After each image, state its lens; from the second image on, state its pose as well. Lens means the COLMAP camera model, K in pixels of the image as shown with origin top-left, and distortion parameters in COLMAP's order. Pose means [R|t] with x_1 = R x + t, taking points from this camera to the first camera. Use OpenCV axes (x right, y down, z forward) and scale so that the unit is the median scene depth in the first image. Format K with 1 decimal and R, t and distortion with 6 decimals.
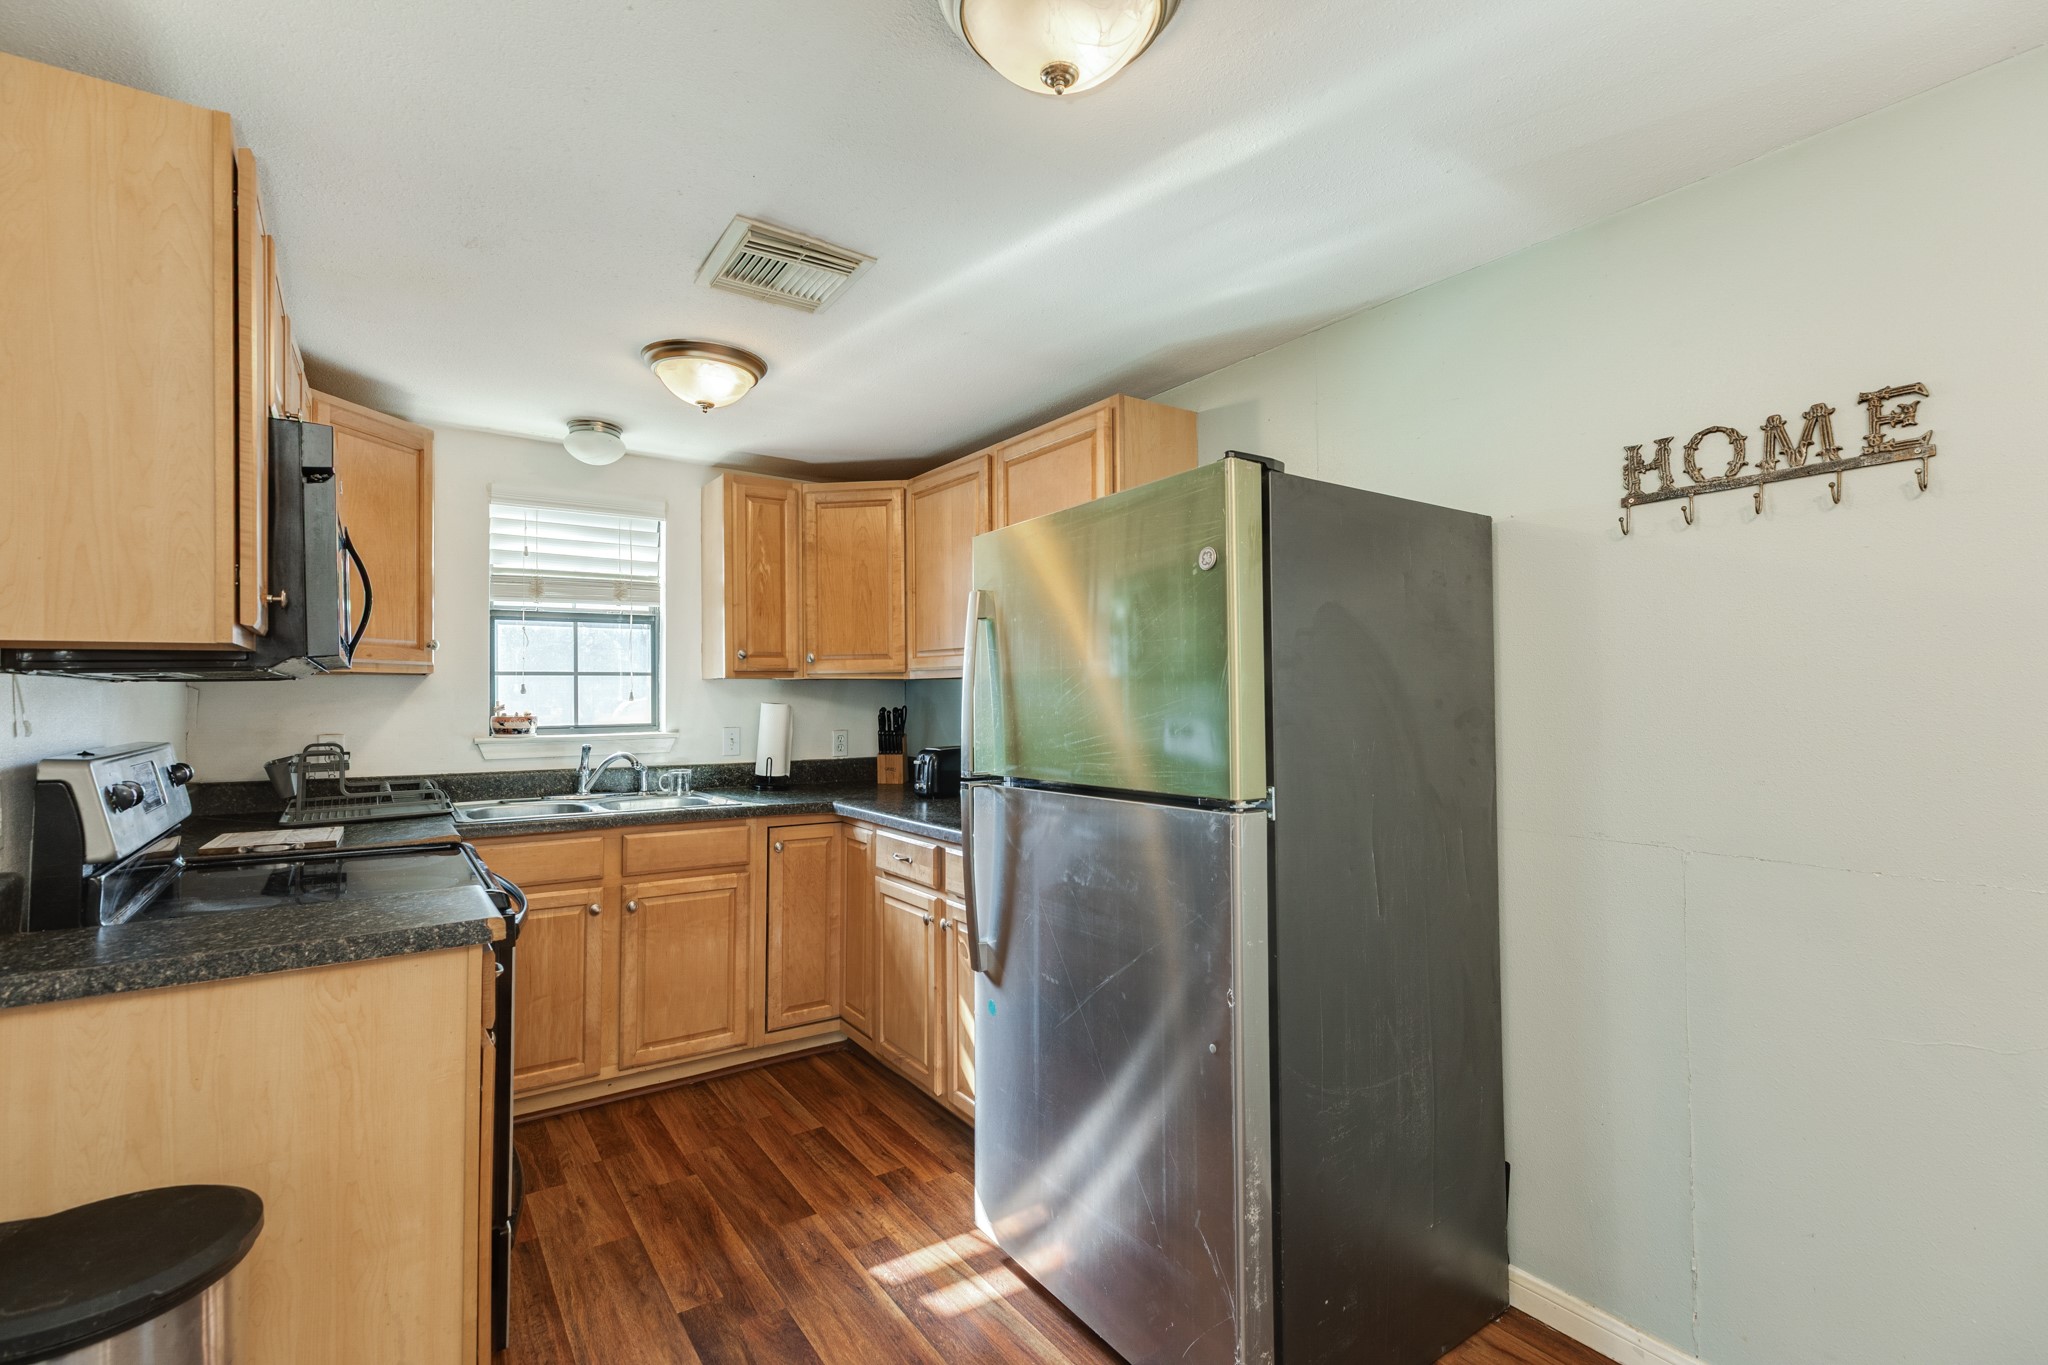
lens RADIAL K [[934.0, 0, 1024.0], [0, 934.0, 682.5], [0, 0, 1]] dist [0.000234, -0.000032]
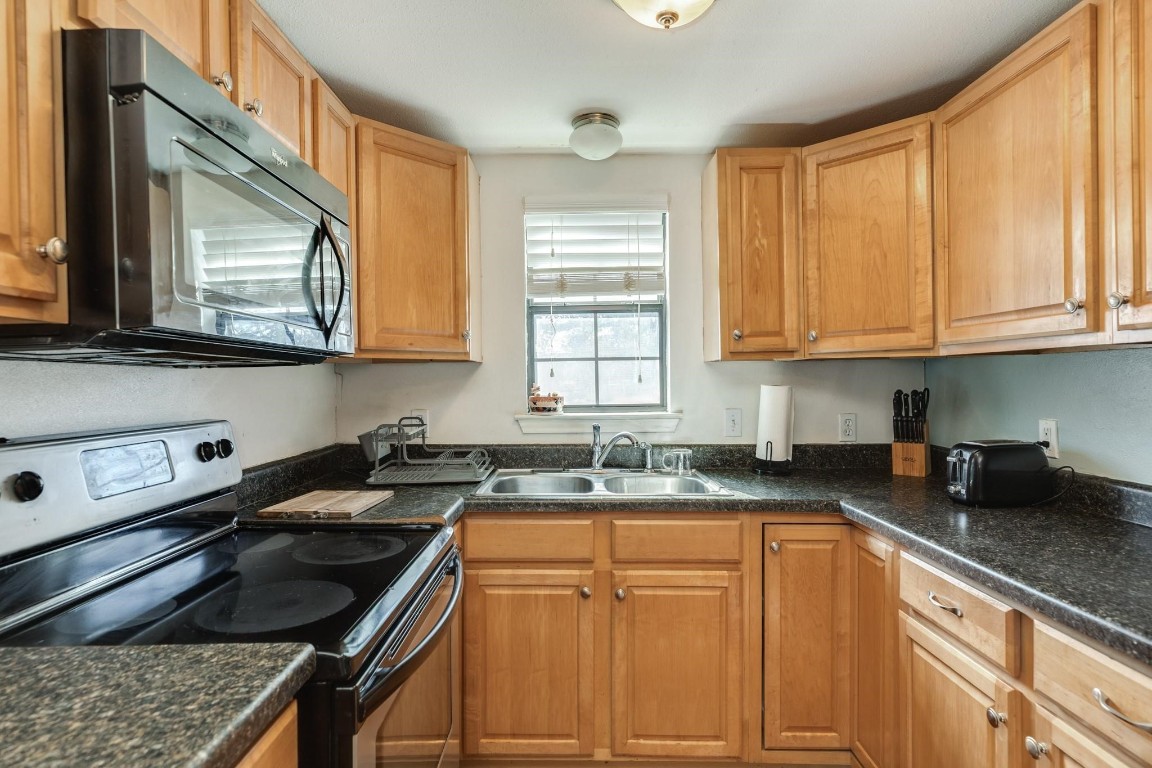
lens RADIAL K [[608.6, 0, 576.0], [0, 608.6, 384.0], [0, 0, 1]] dist [0.001803, -0.000905]
pose [[0.819871, -0.001274, -0.572547, -0.082120], [0.014771, 0.999712, 0.018927, 0.006817], [0.572358, -0.023975, 0.819653, 0.401993]]
